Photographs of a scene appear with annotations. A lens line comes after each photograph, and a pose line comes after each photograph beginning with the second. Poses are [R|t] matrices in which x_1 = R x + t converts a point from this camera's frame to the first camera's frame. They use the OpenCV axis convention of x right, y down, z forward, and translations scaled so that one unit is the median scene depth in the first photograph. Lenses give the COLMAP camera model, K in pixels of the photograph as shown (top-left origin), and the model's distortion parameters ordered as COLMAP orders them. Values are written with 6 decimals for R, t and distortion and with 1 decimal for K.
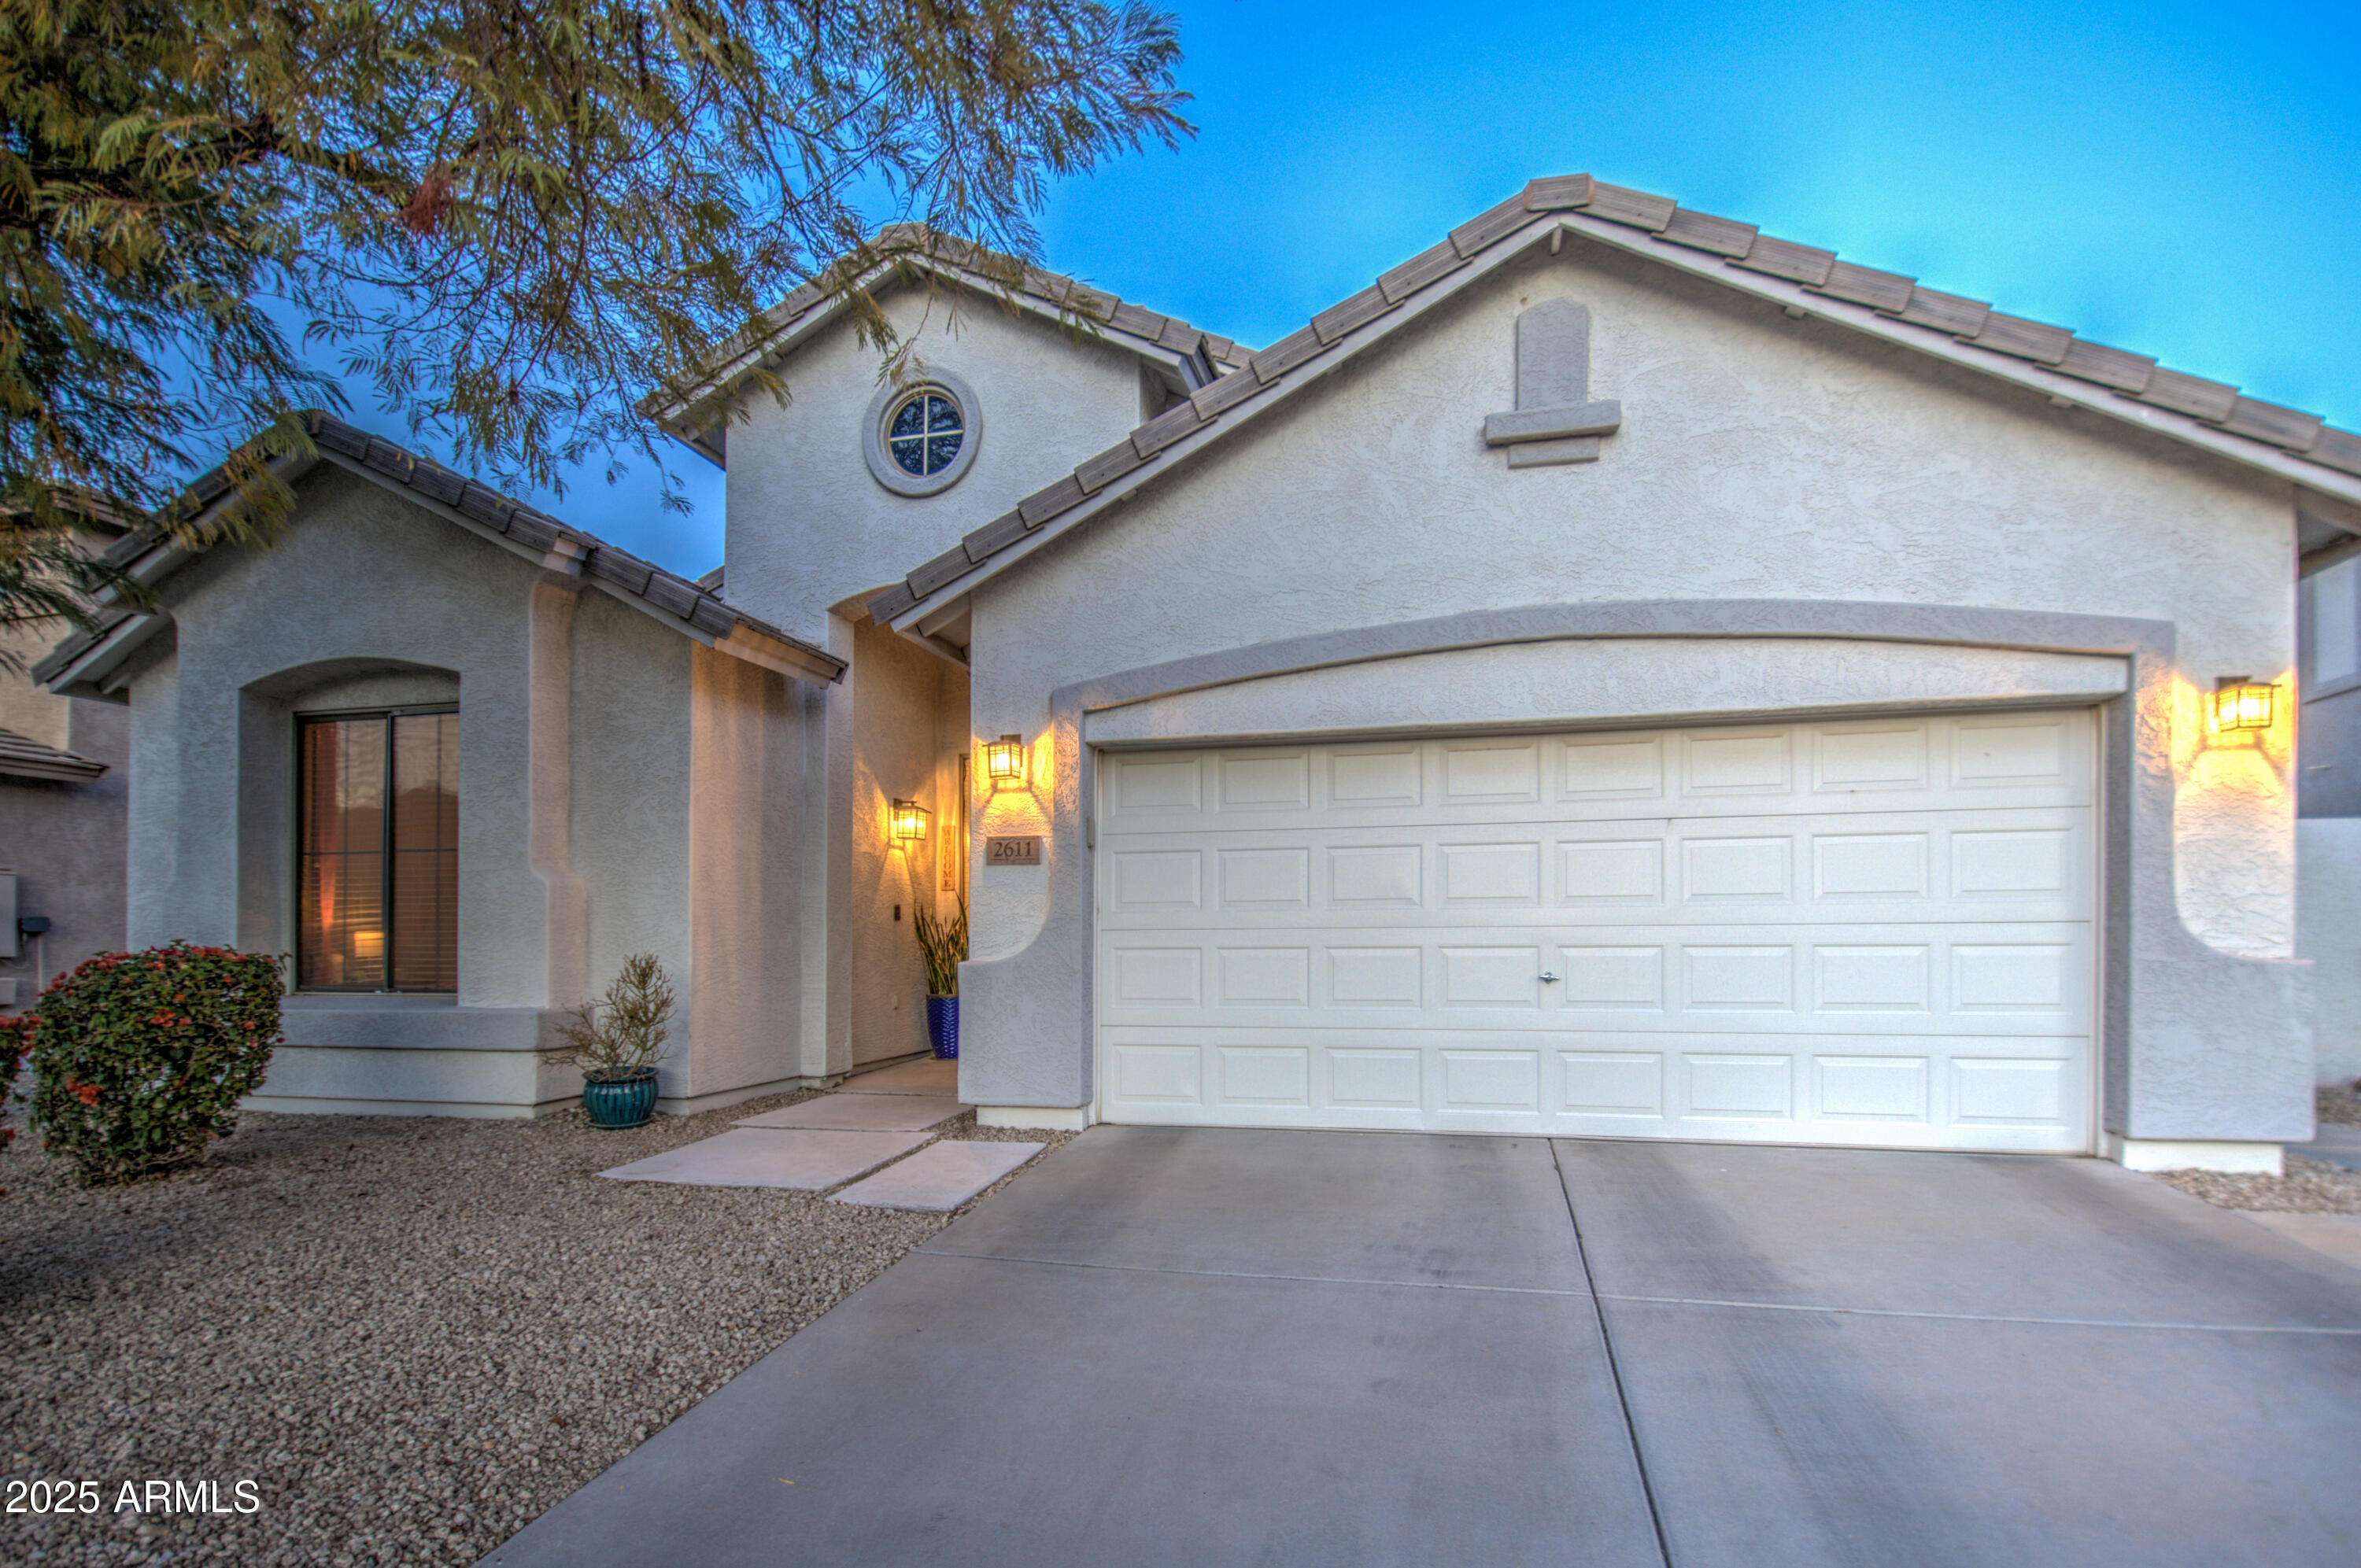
lens RADIAL K [[1208.7, 0, 1176.0], [0, 1208.7, 911.1], [0, 0, 1]] dist [0.014966, -0.027340]
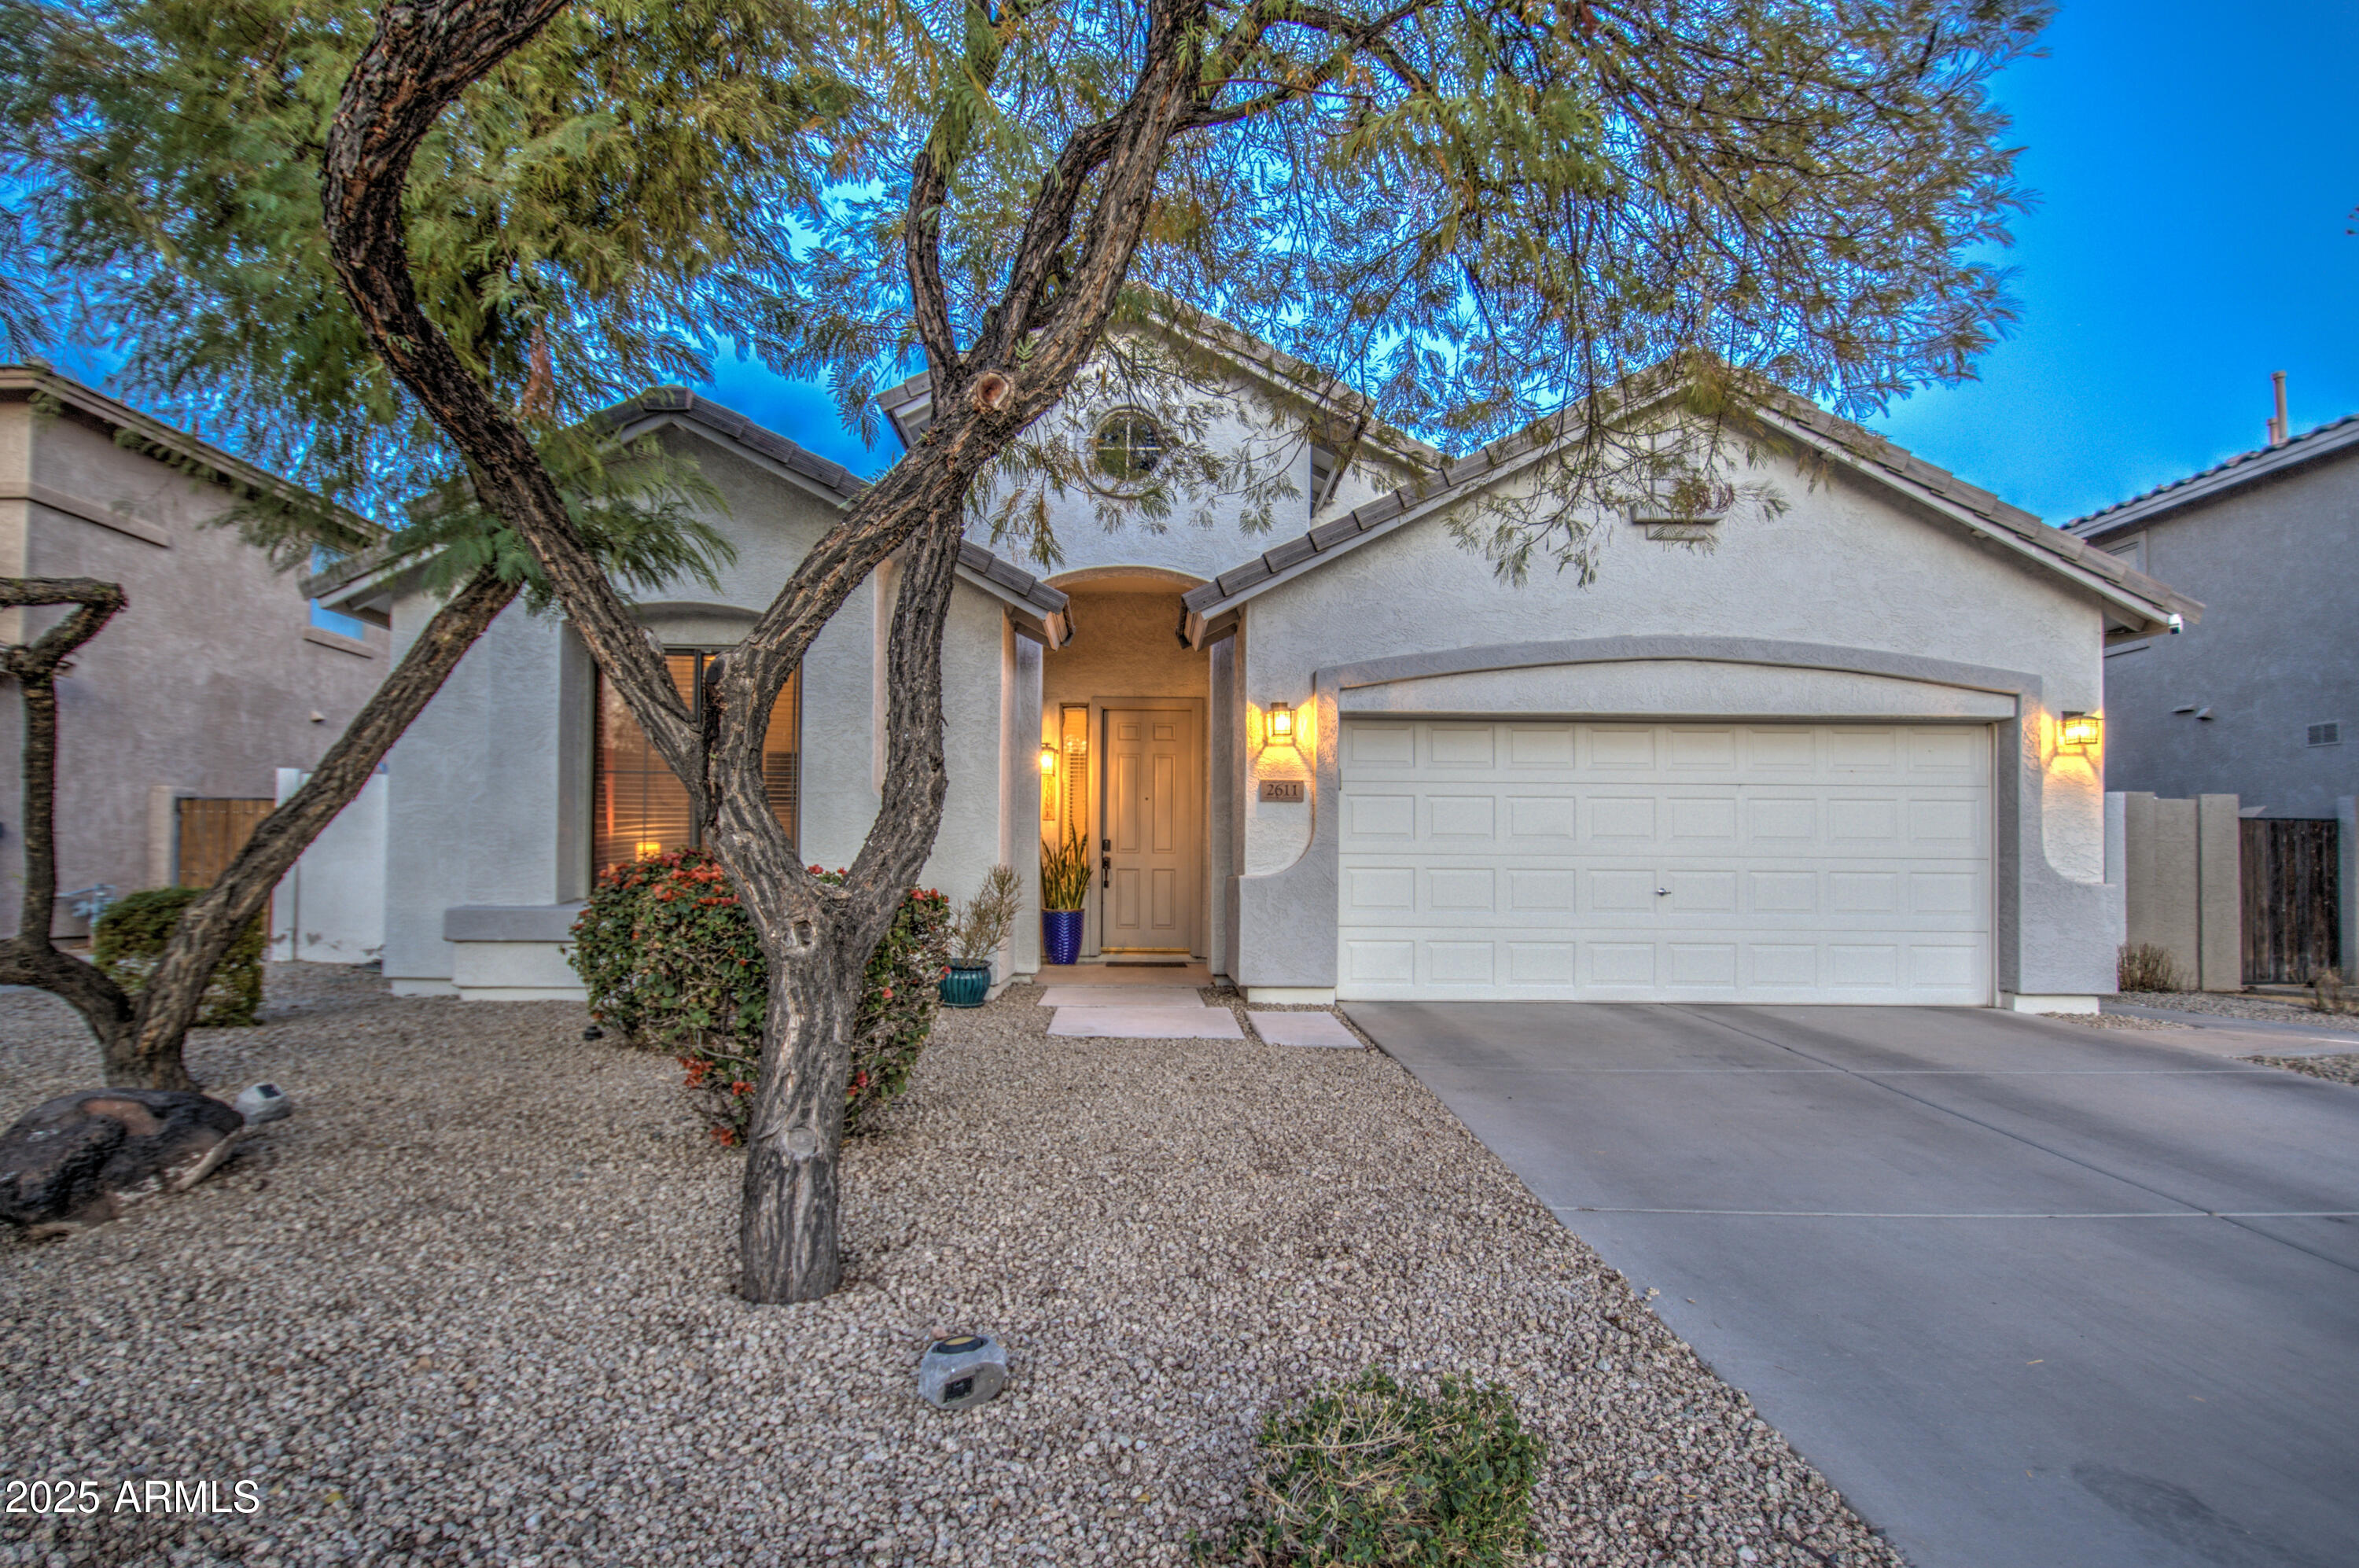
lens RADIAL K [[1208.7, 0, 1153.8], [0, 1208.7, 826.5], [0, 0, 1]] dist [0.005568, -0.016742]
pose [[0.969256, 0.025695, 0.244710, -0.622965], [-0.020700, 0.999522, -0.022963, 0.022113], [-0.245183, 0.017192, 0.969324, -0.243301]]
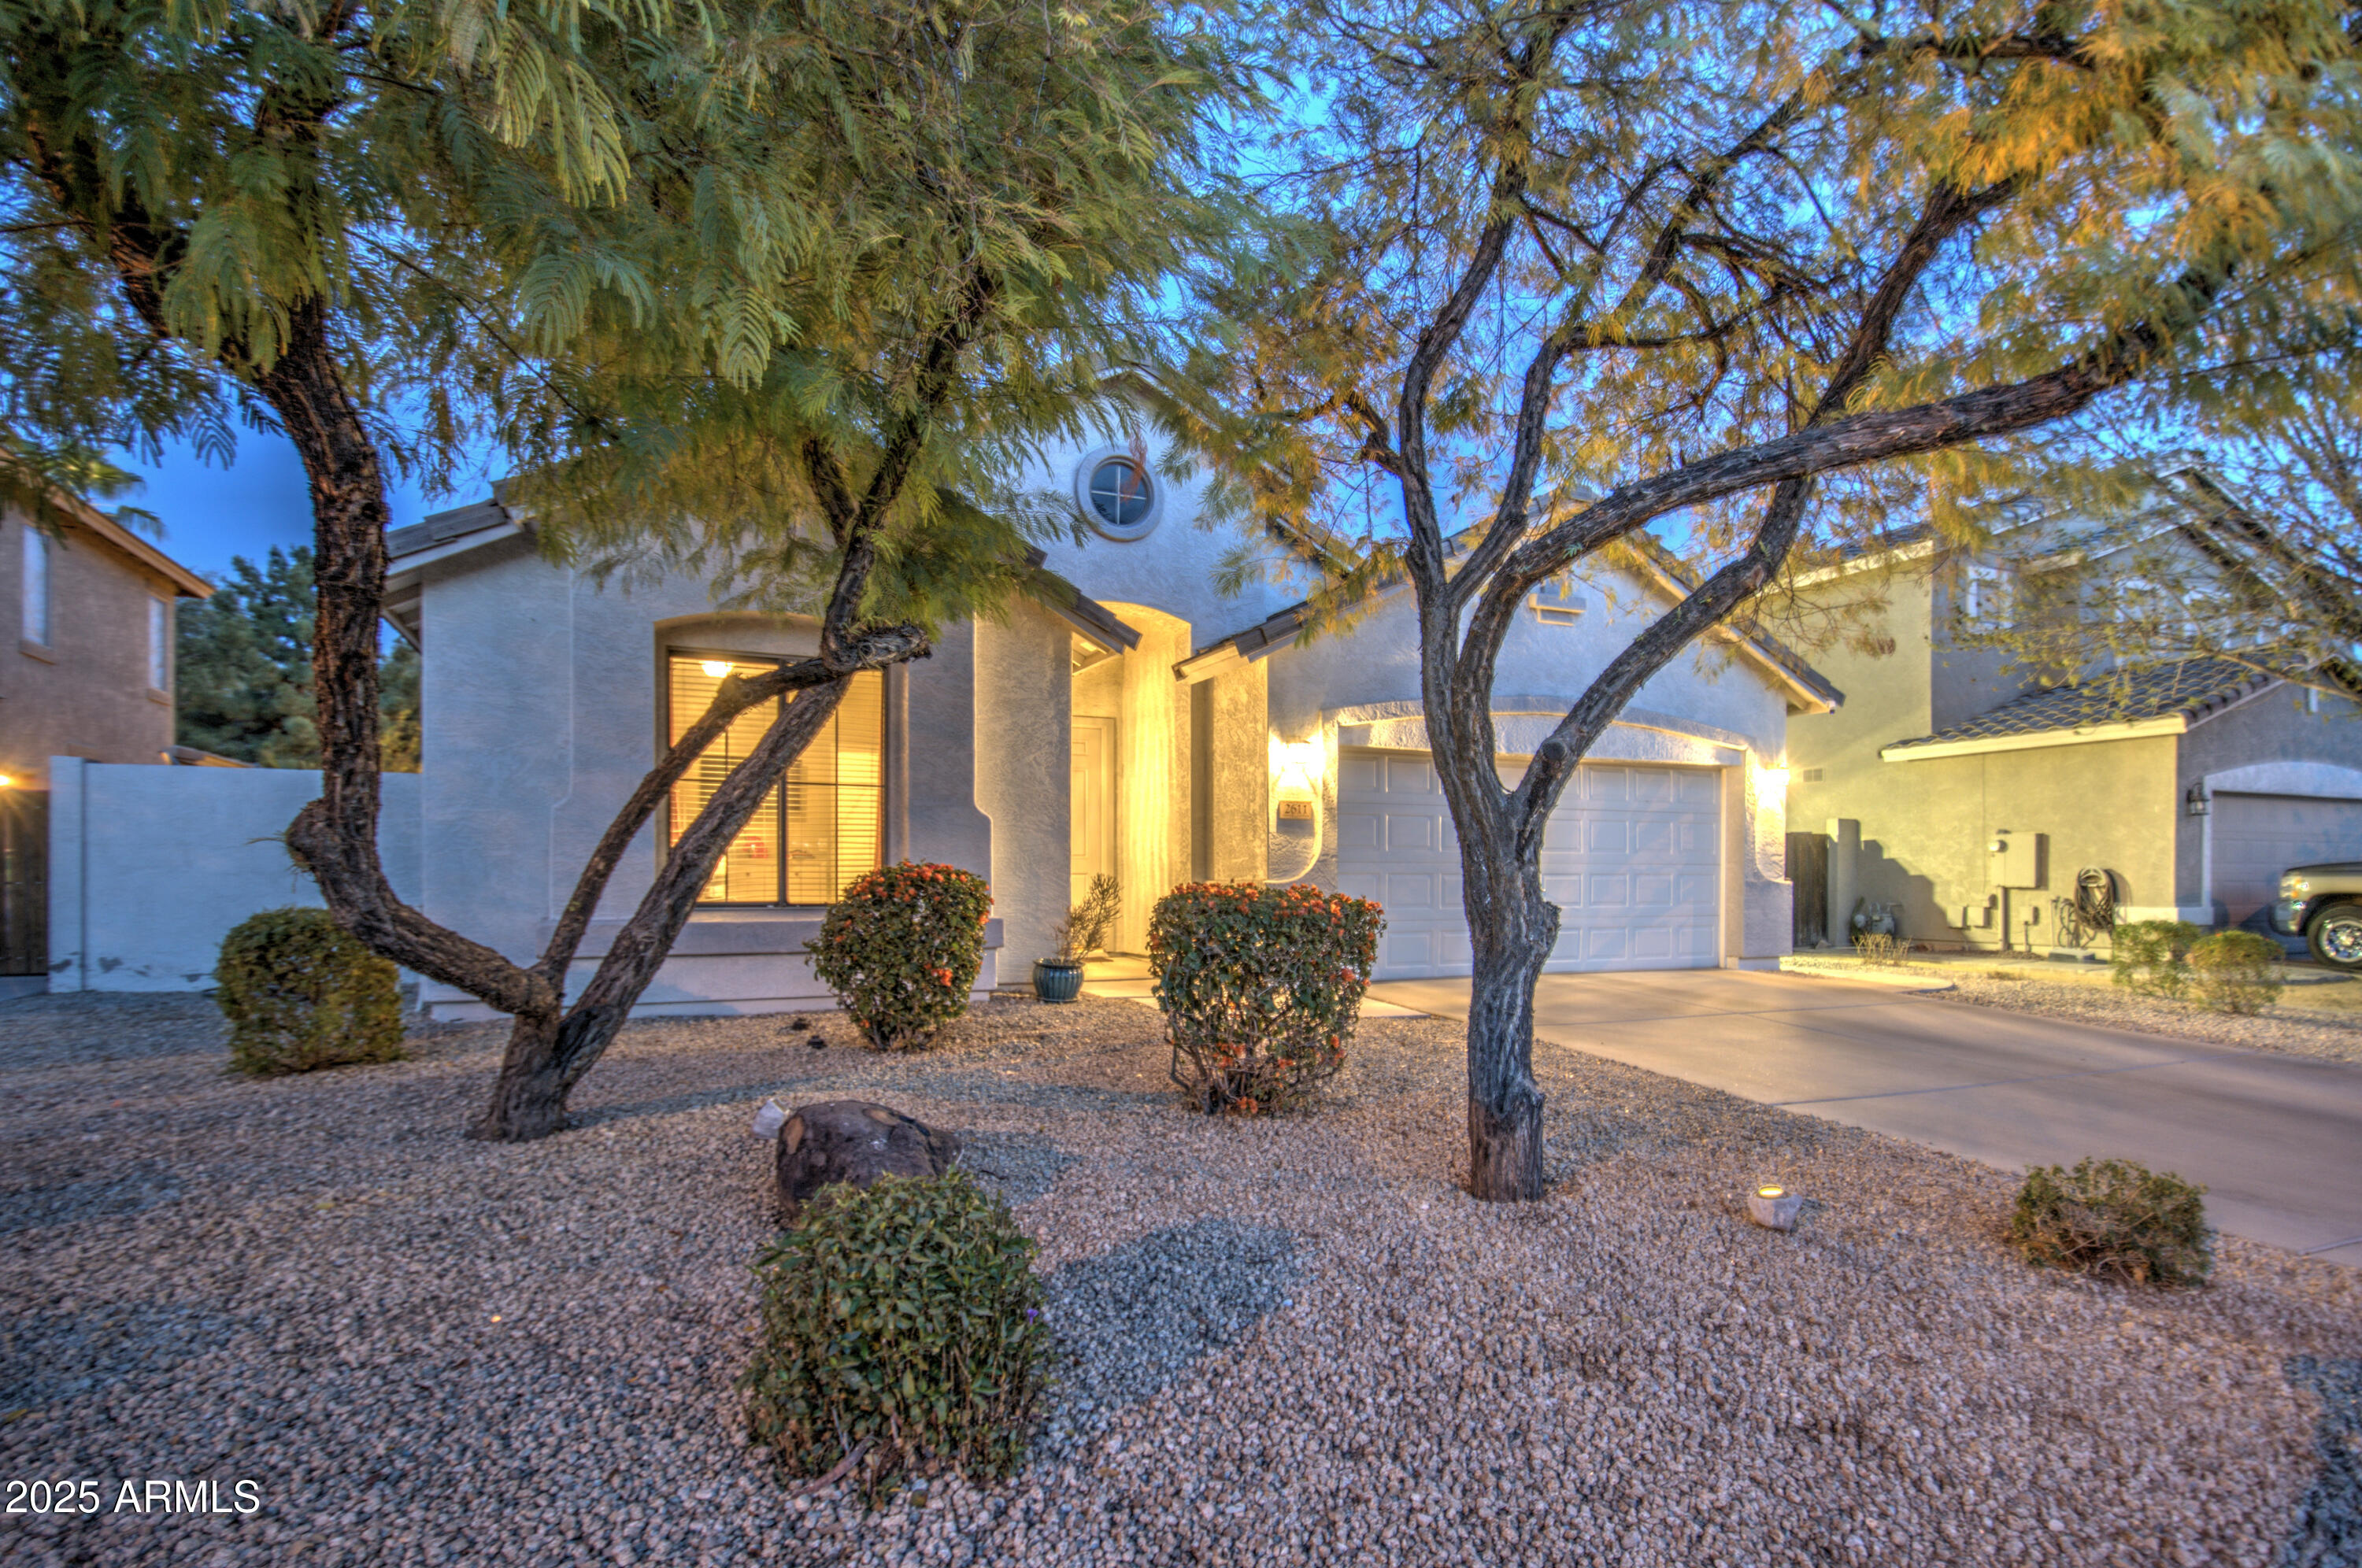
lens RADIAL K [[1180.1, 0, 1174.8], [0, 1180.1, 883.5], [0, 0, 1]] dist [0.002044, -0.000819]
pose [[0.794216, 0.004011, 0.607622, -1.251845], [-0.020717, 0.999576, 0.020481, 0.017720], [-0.607282, -0.028855, 0.793962, -0.124270]]
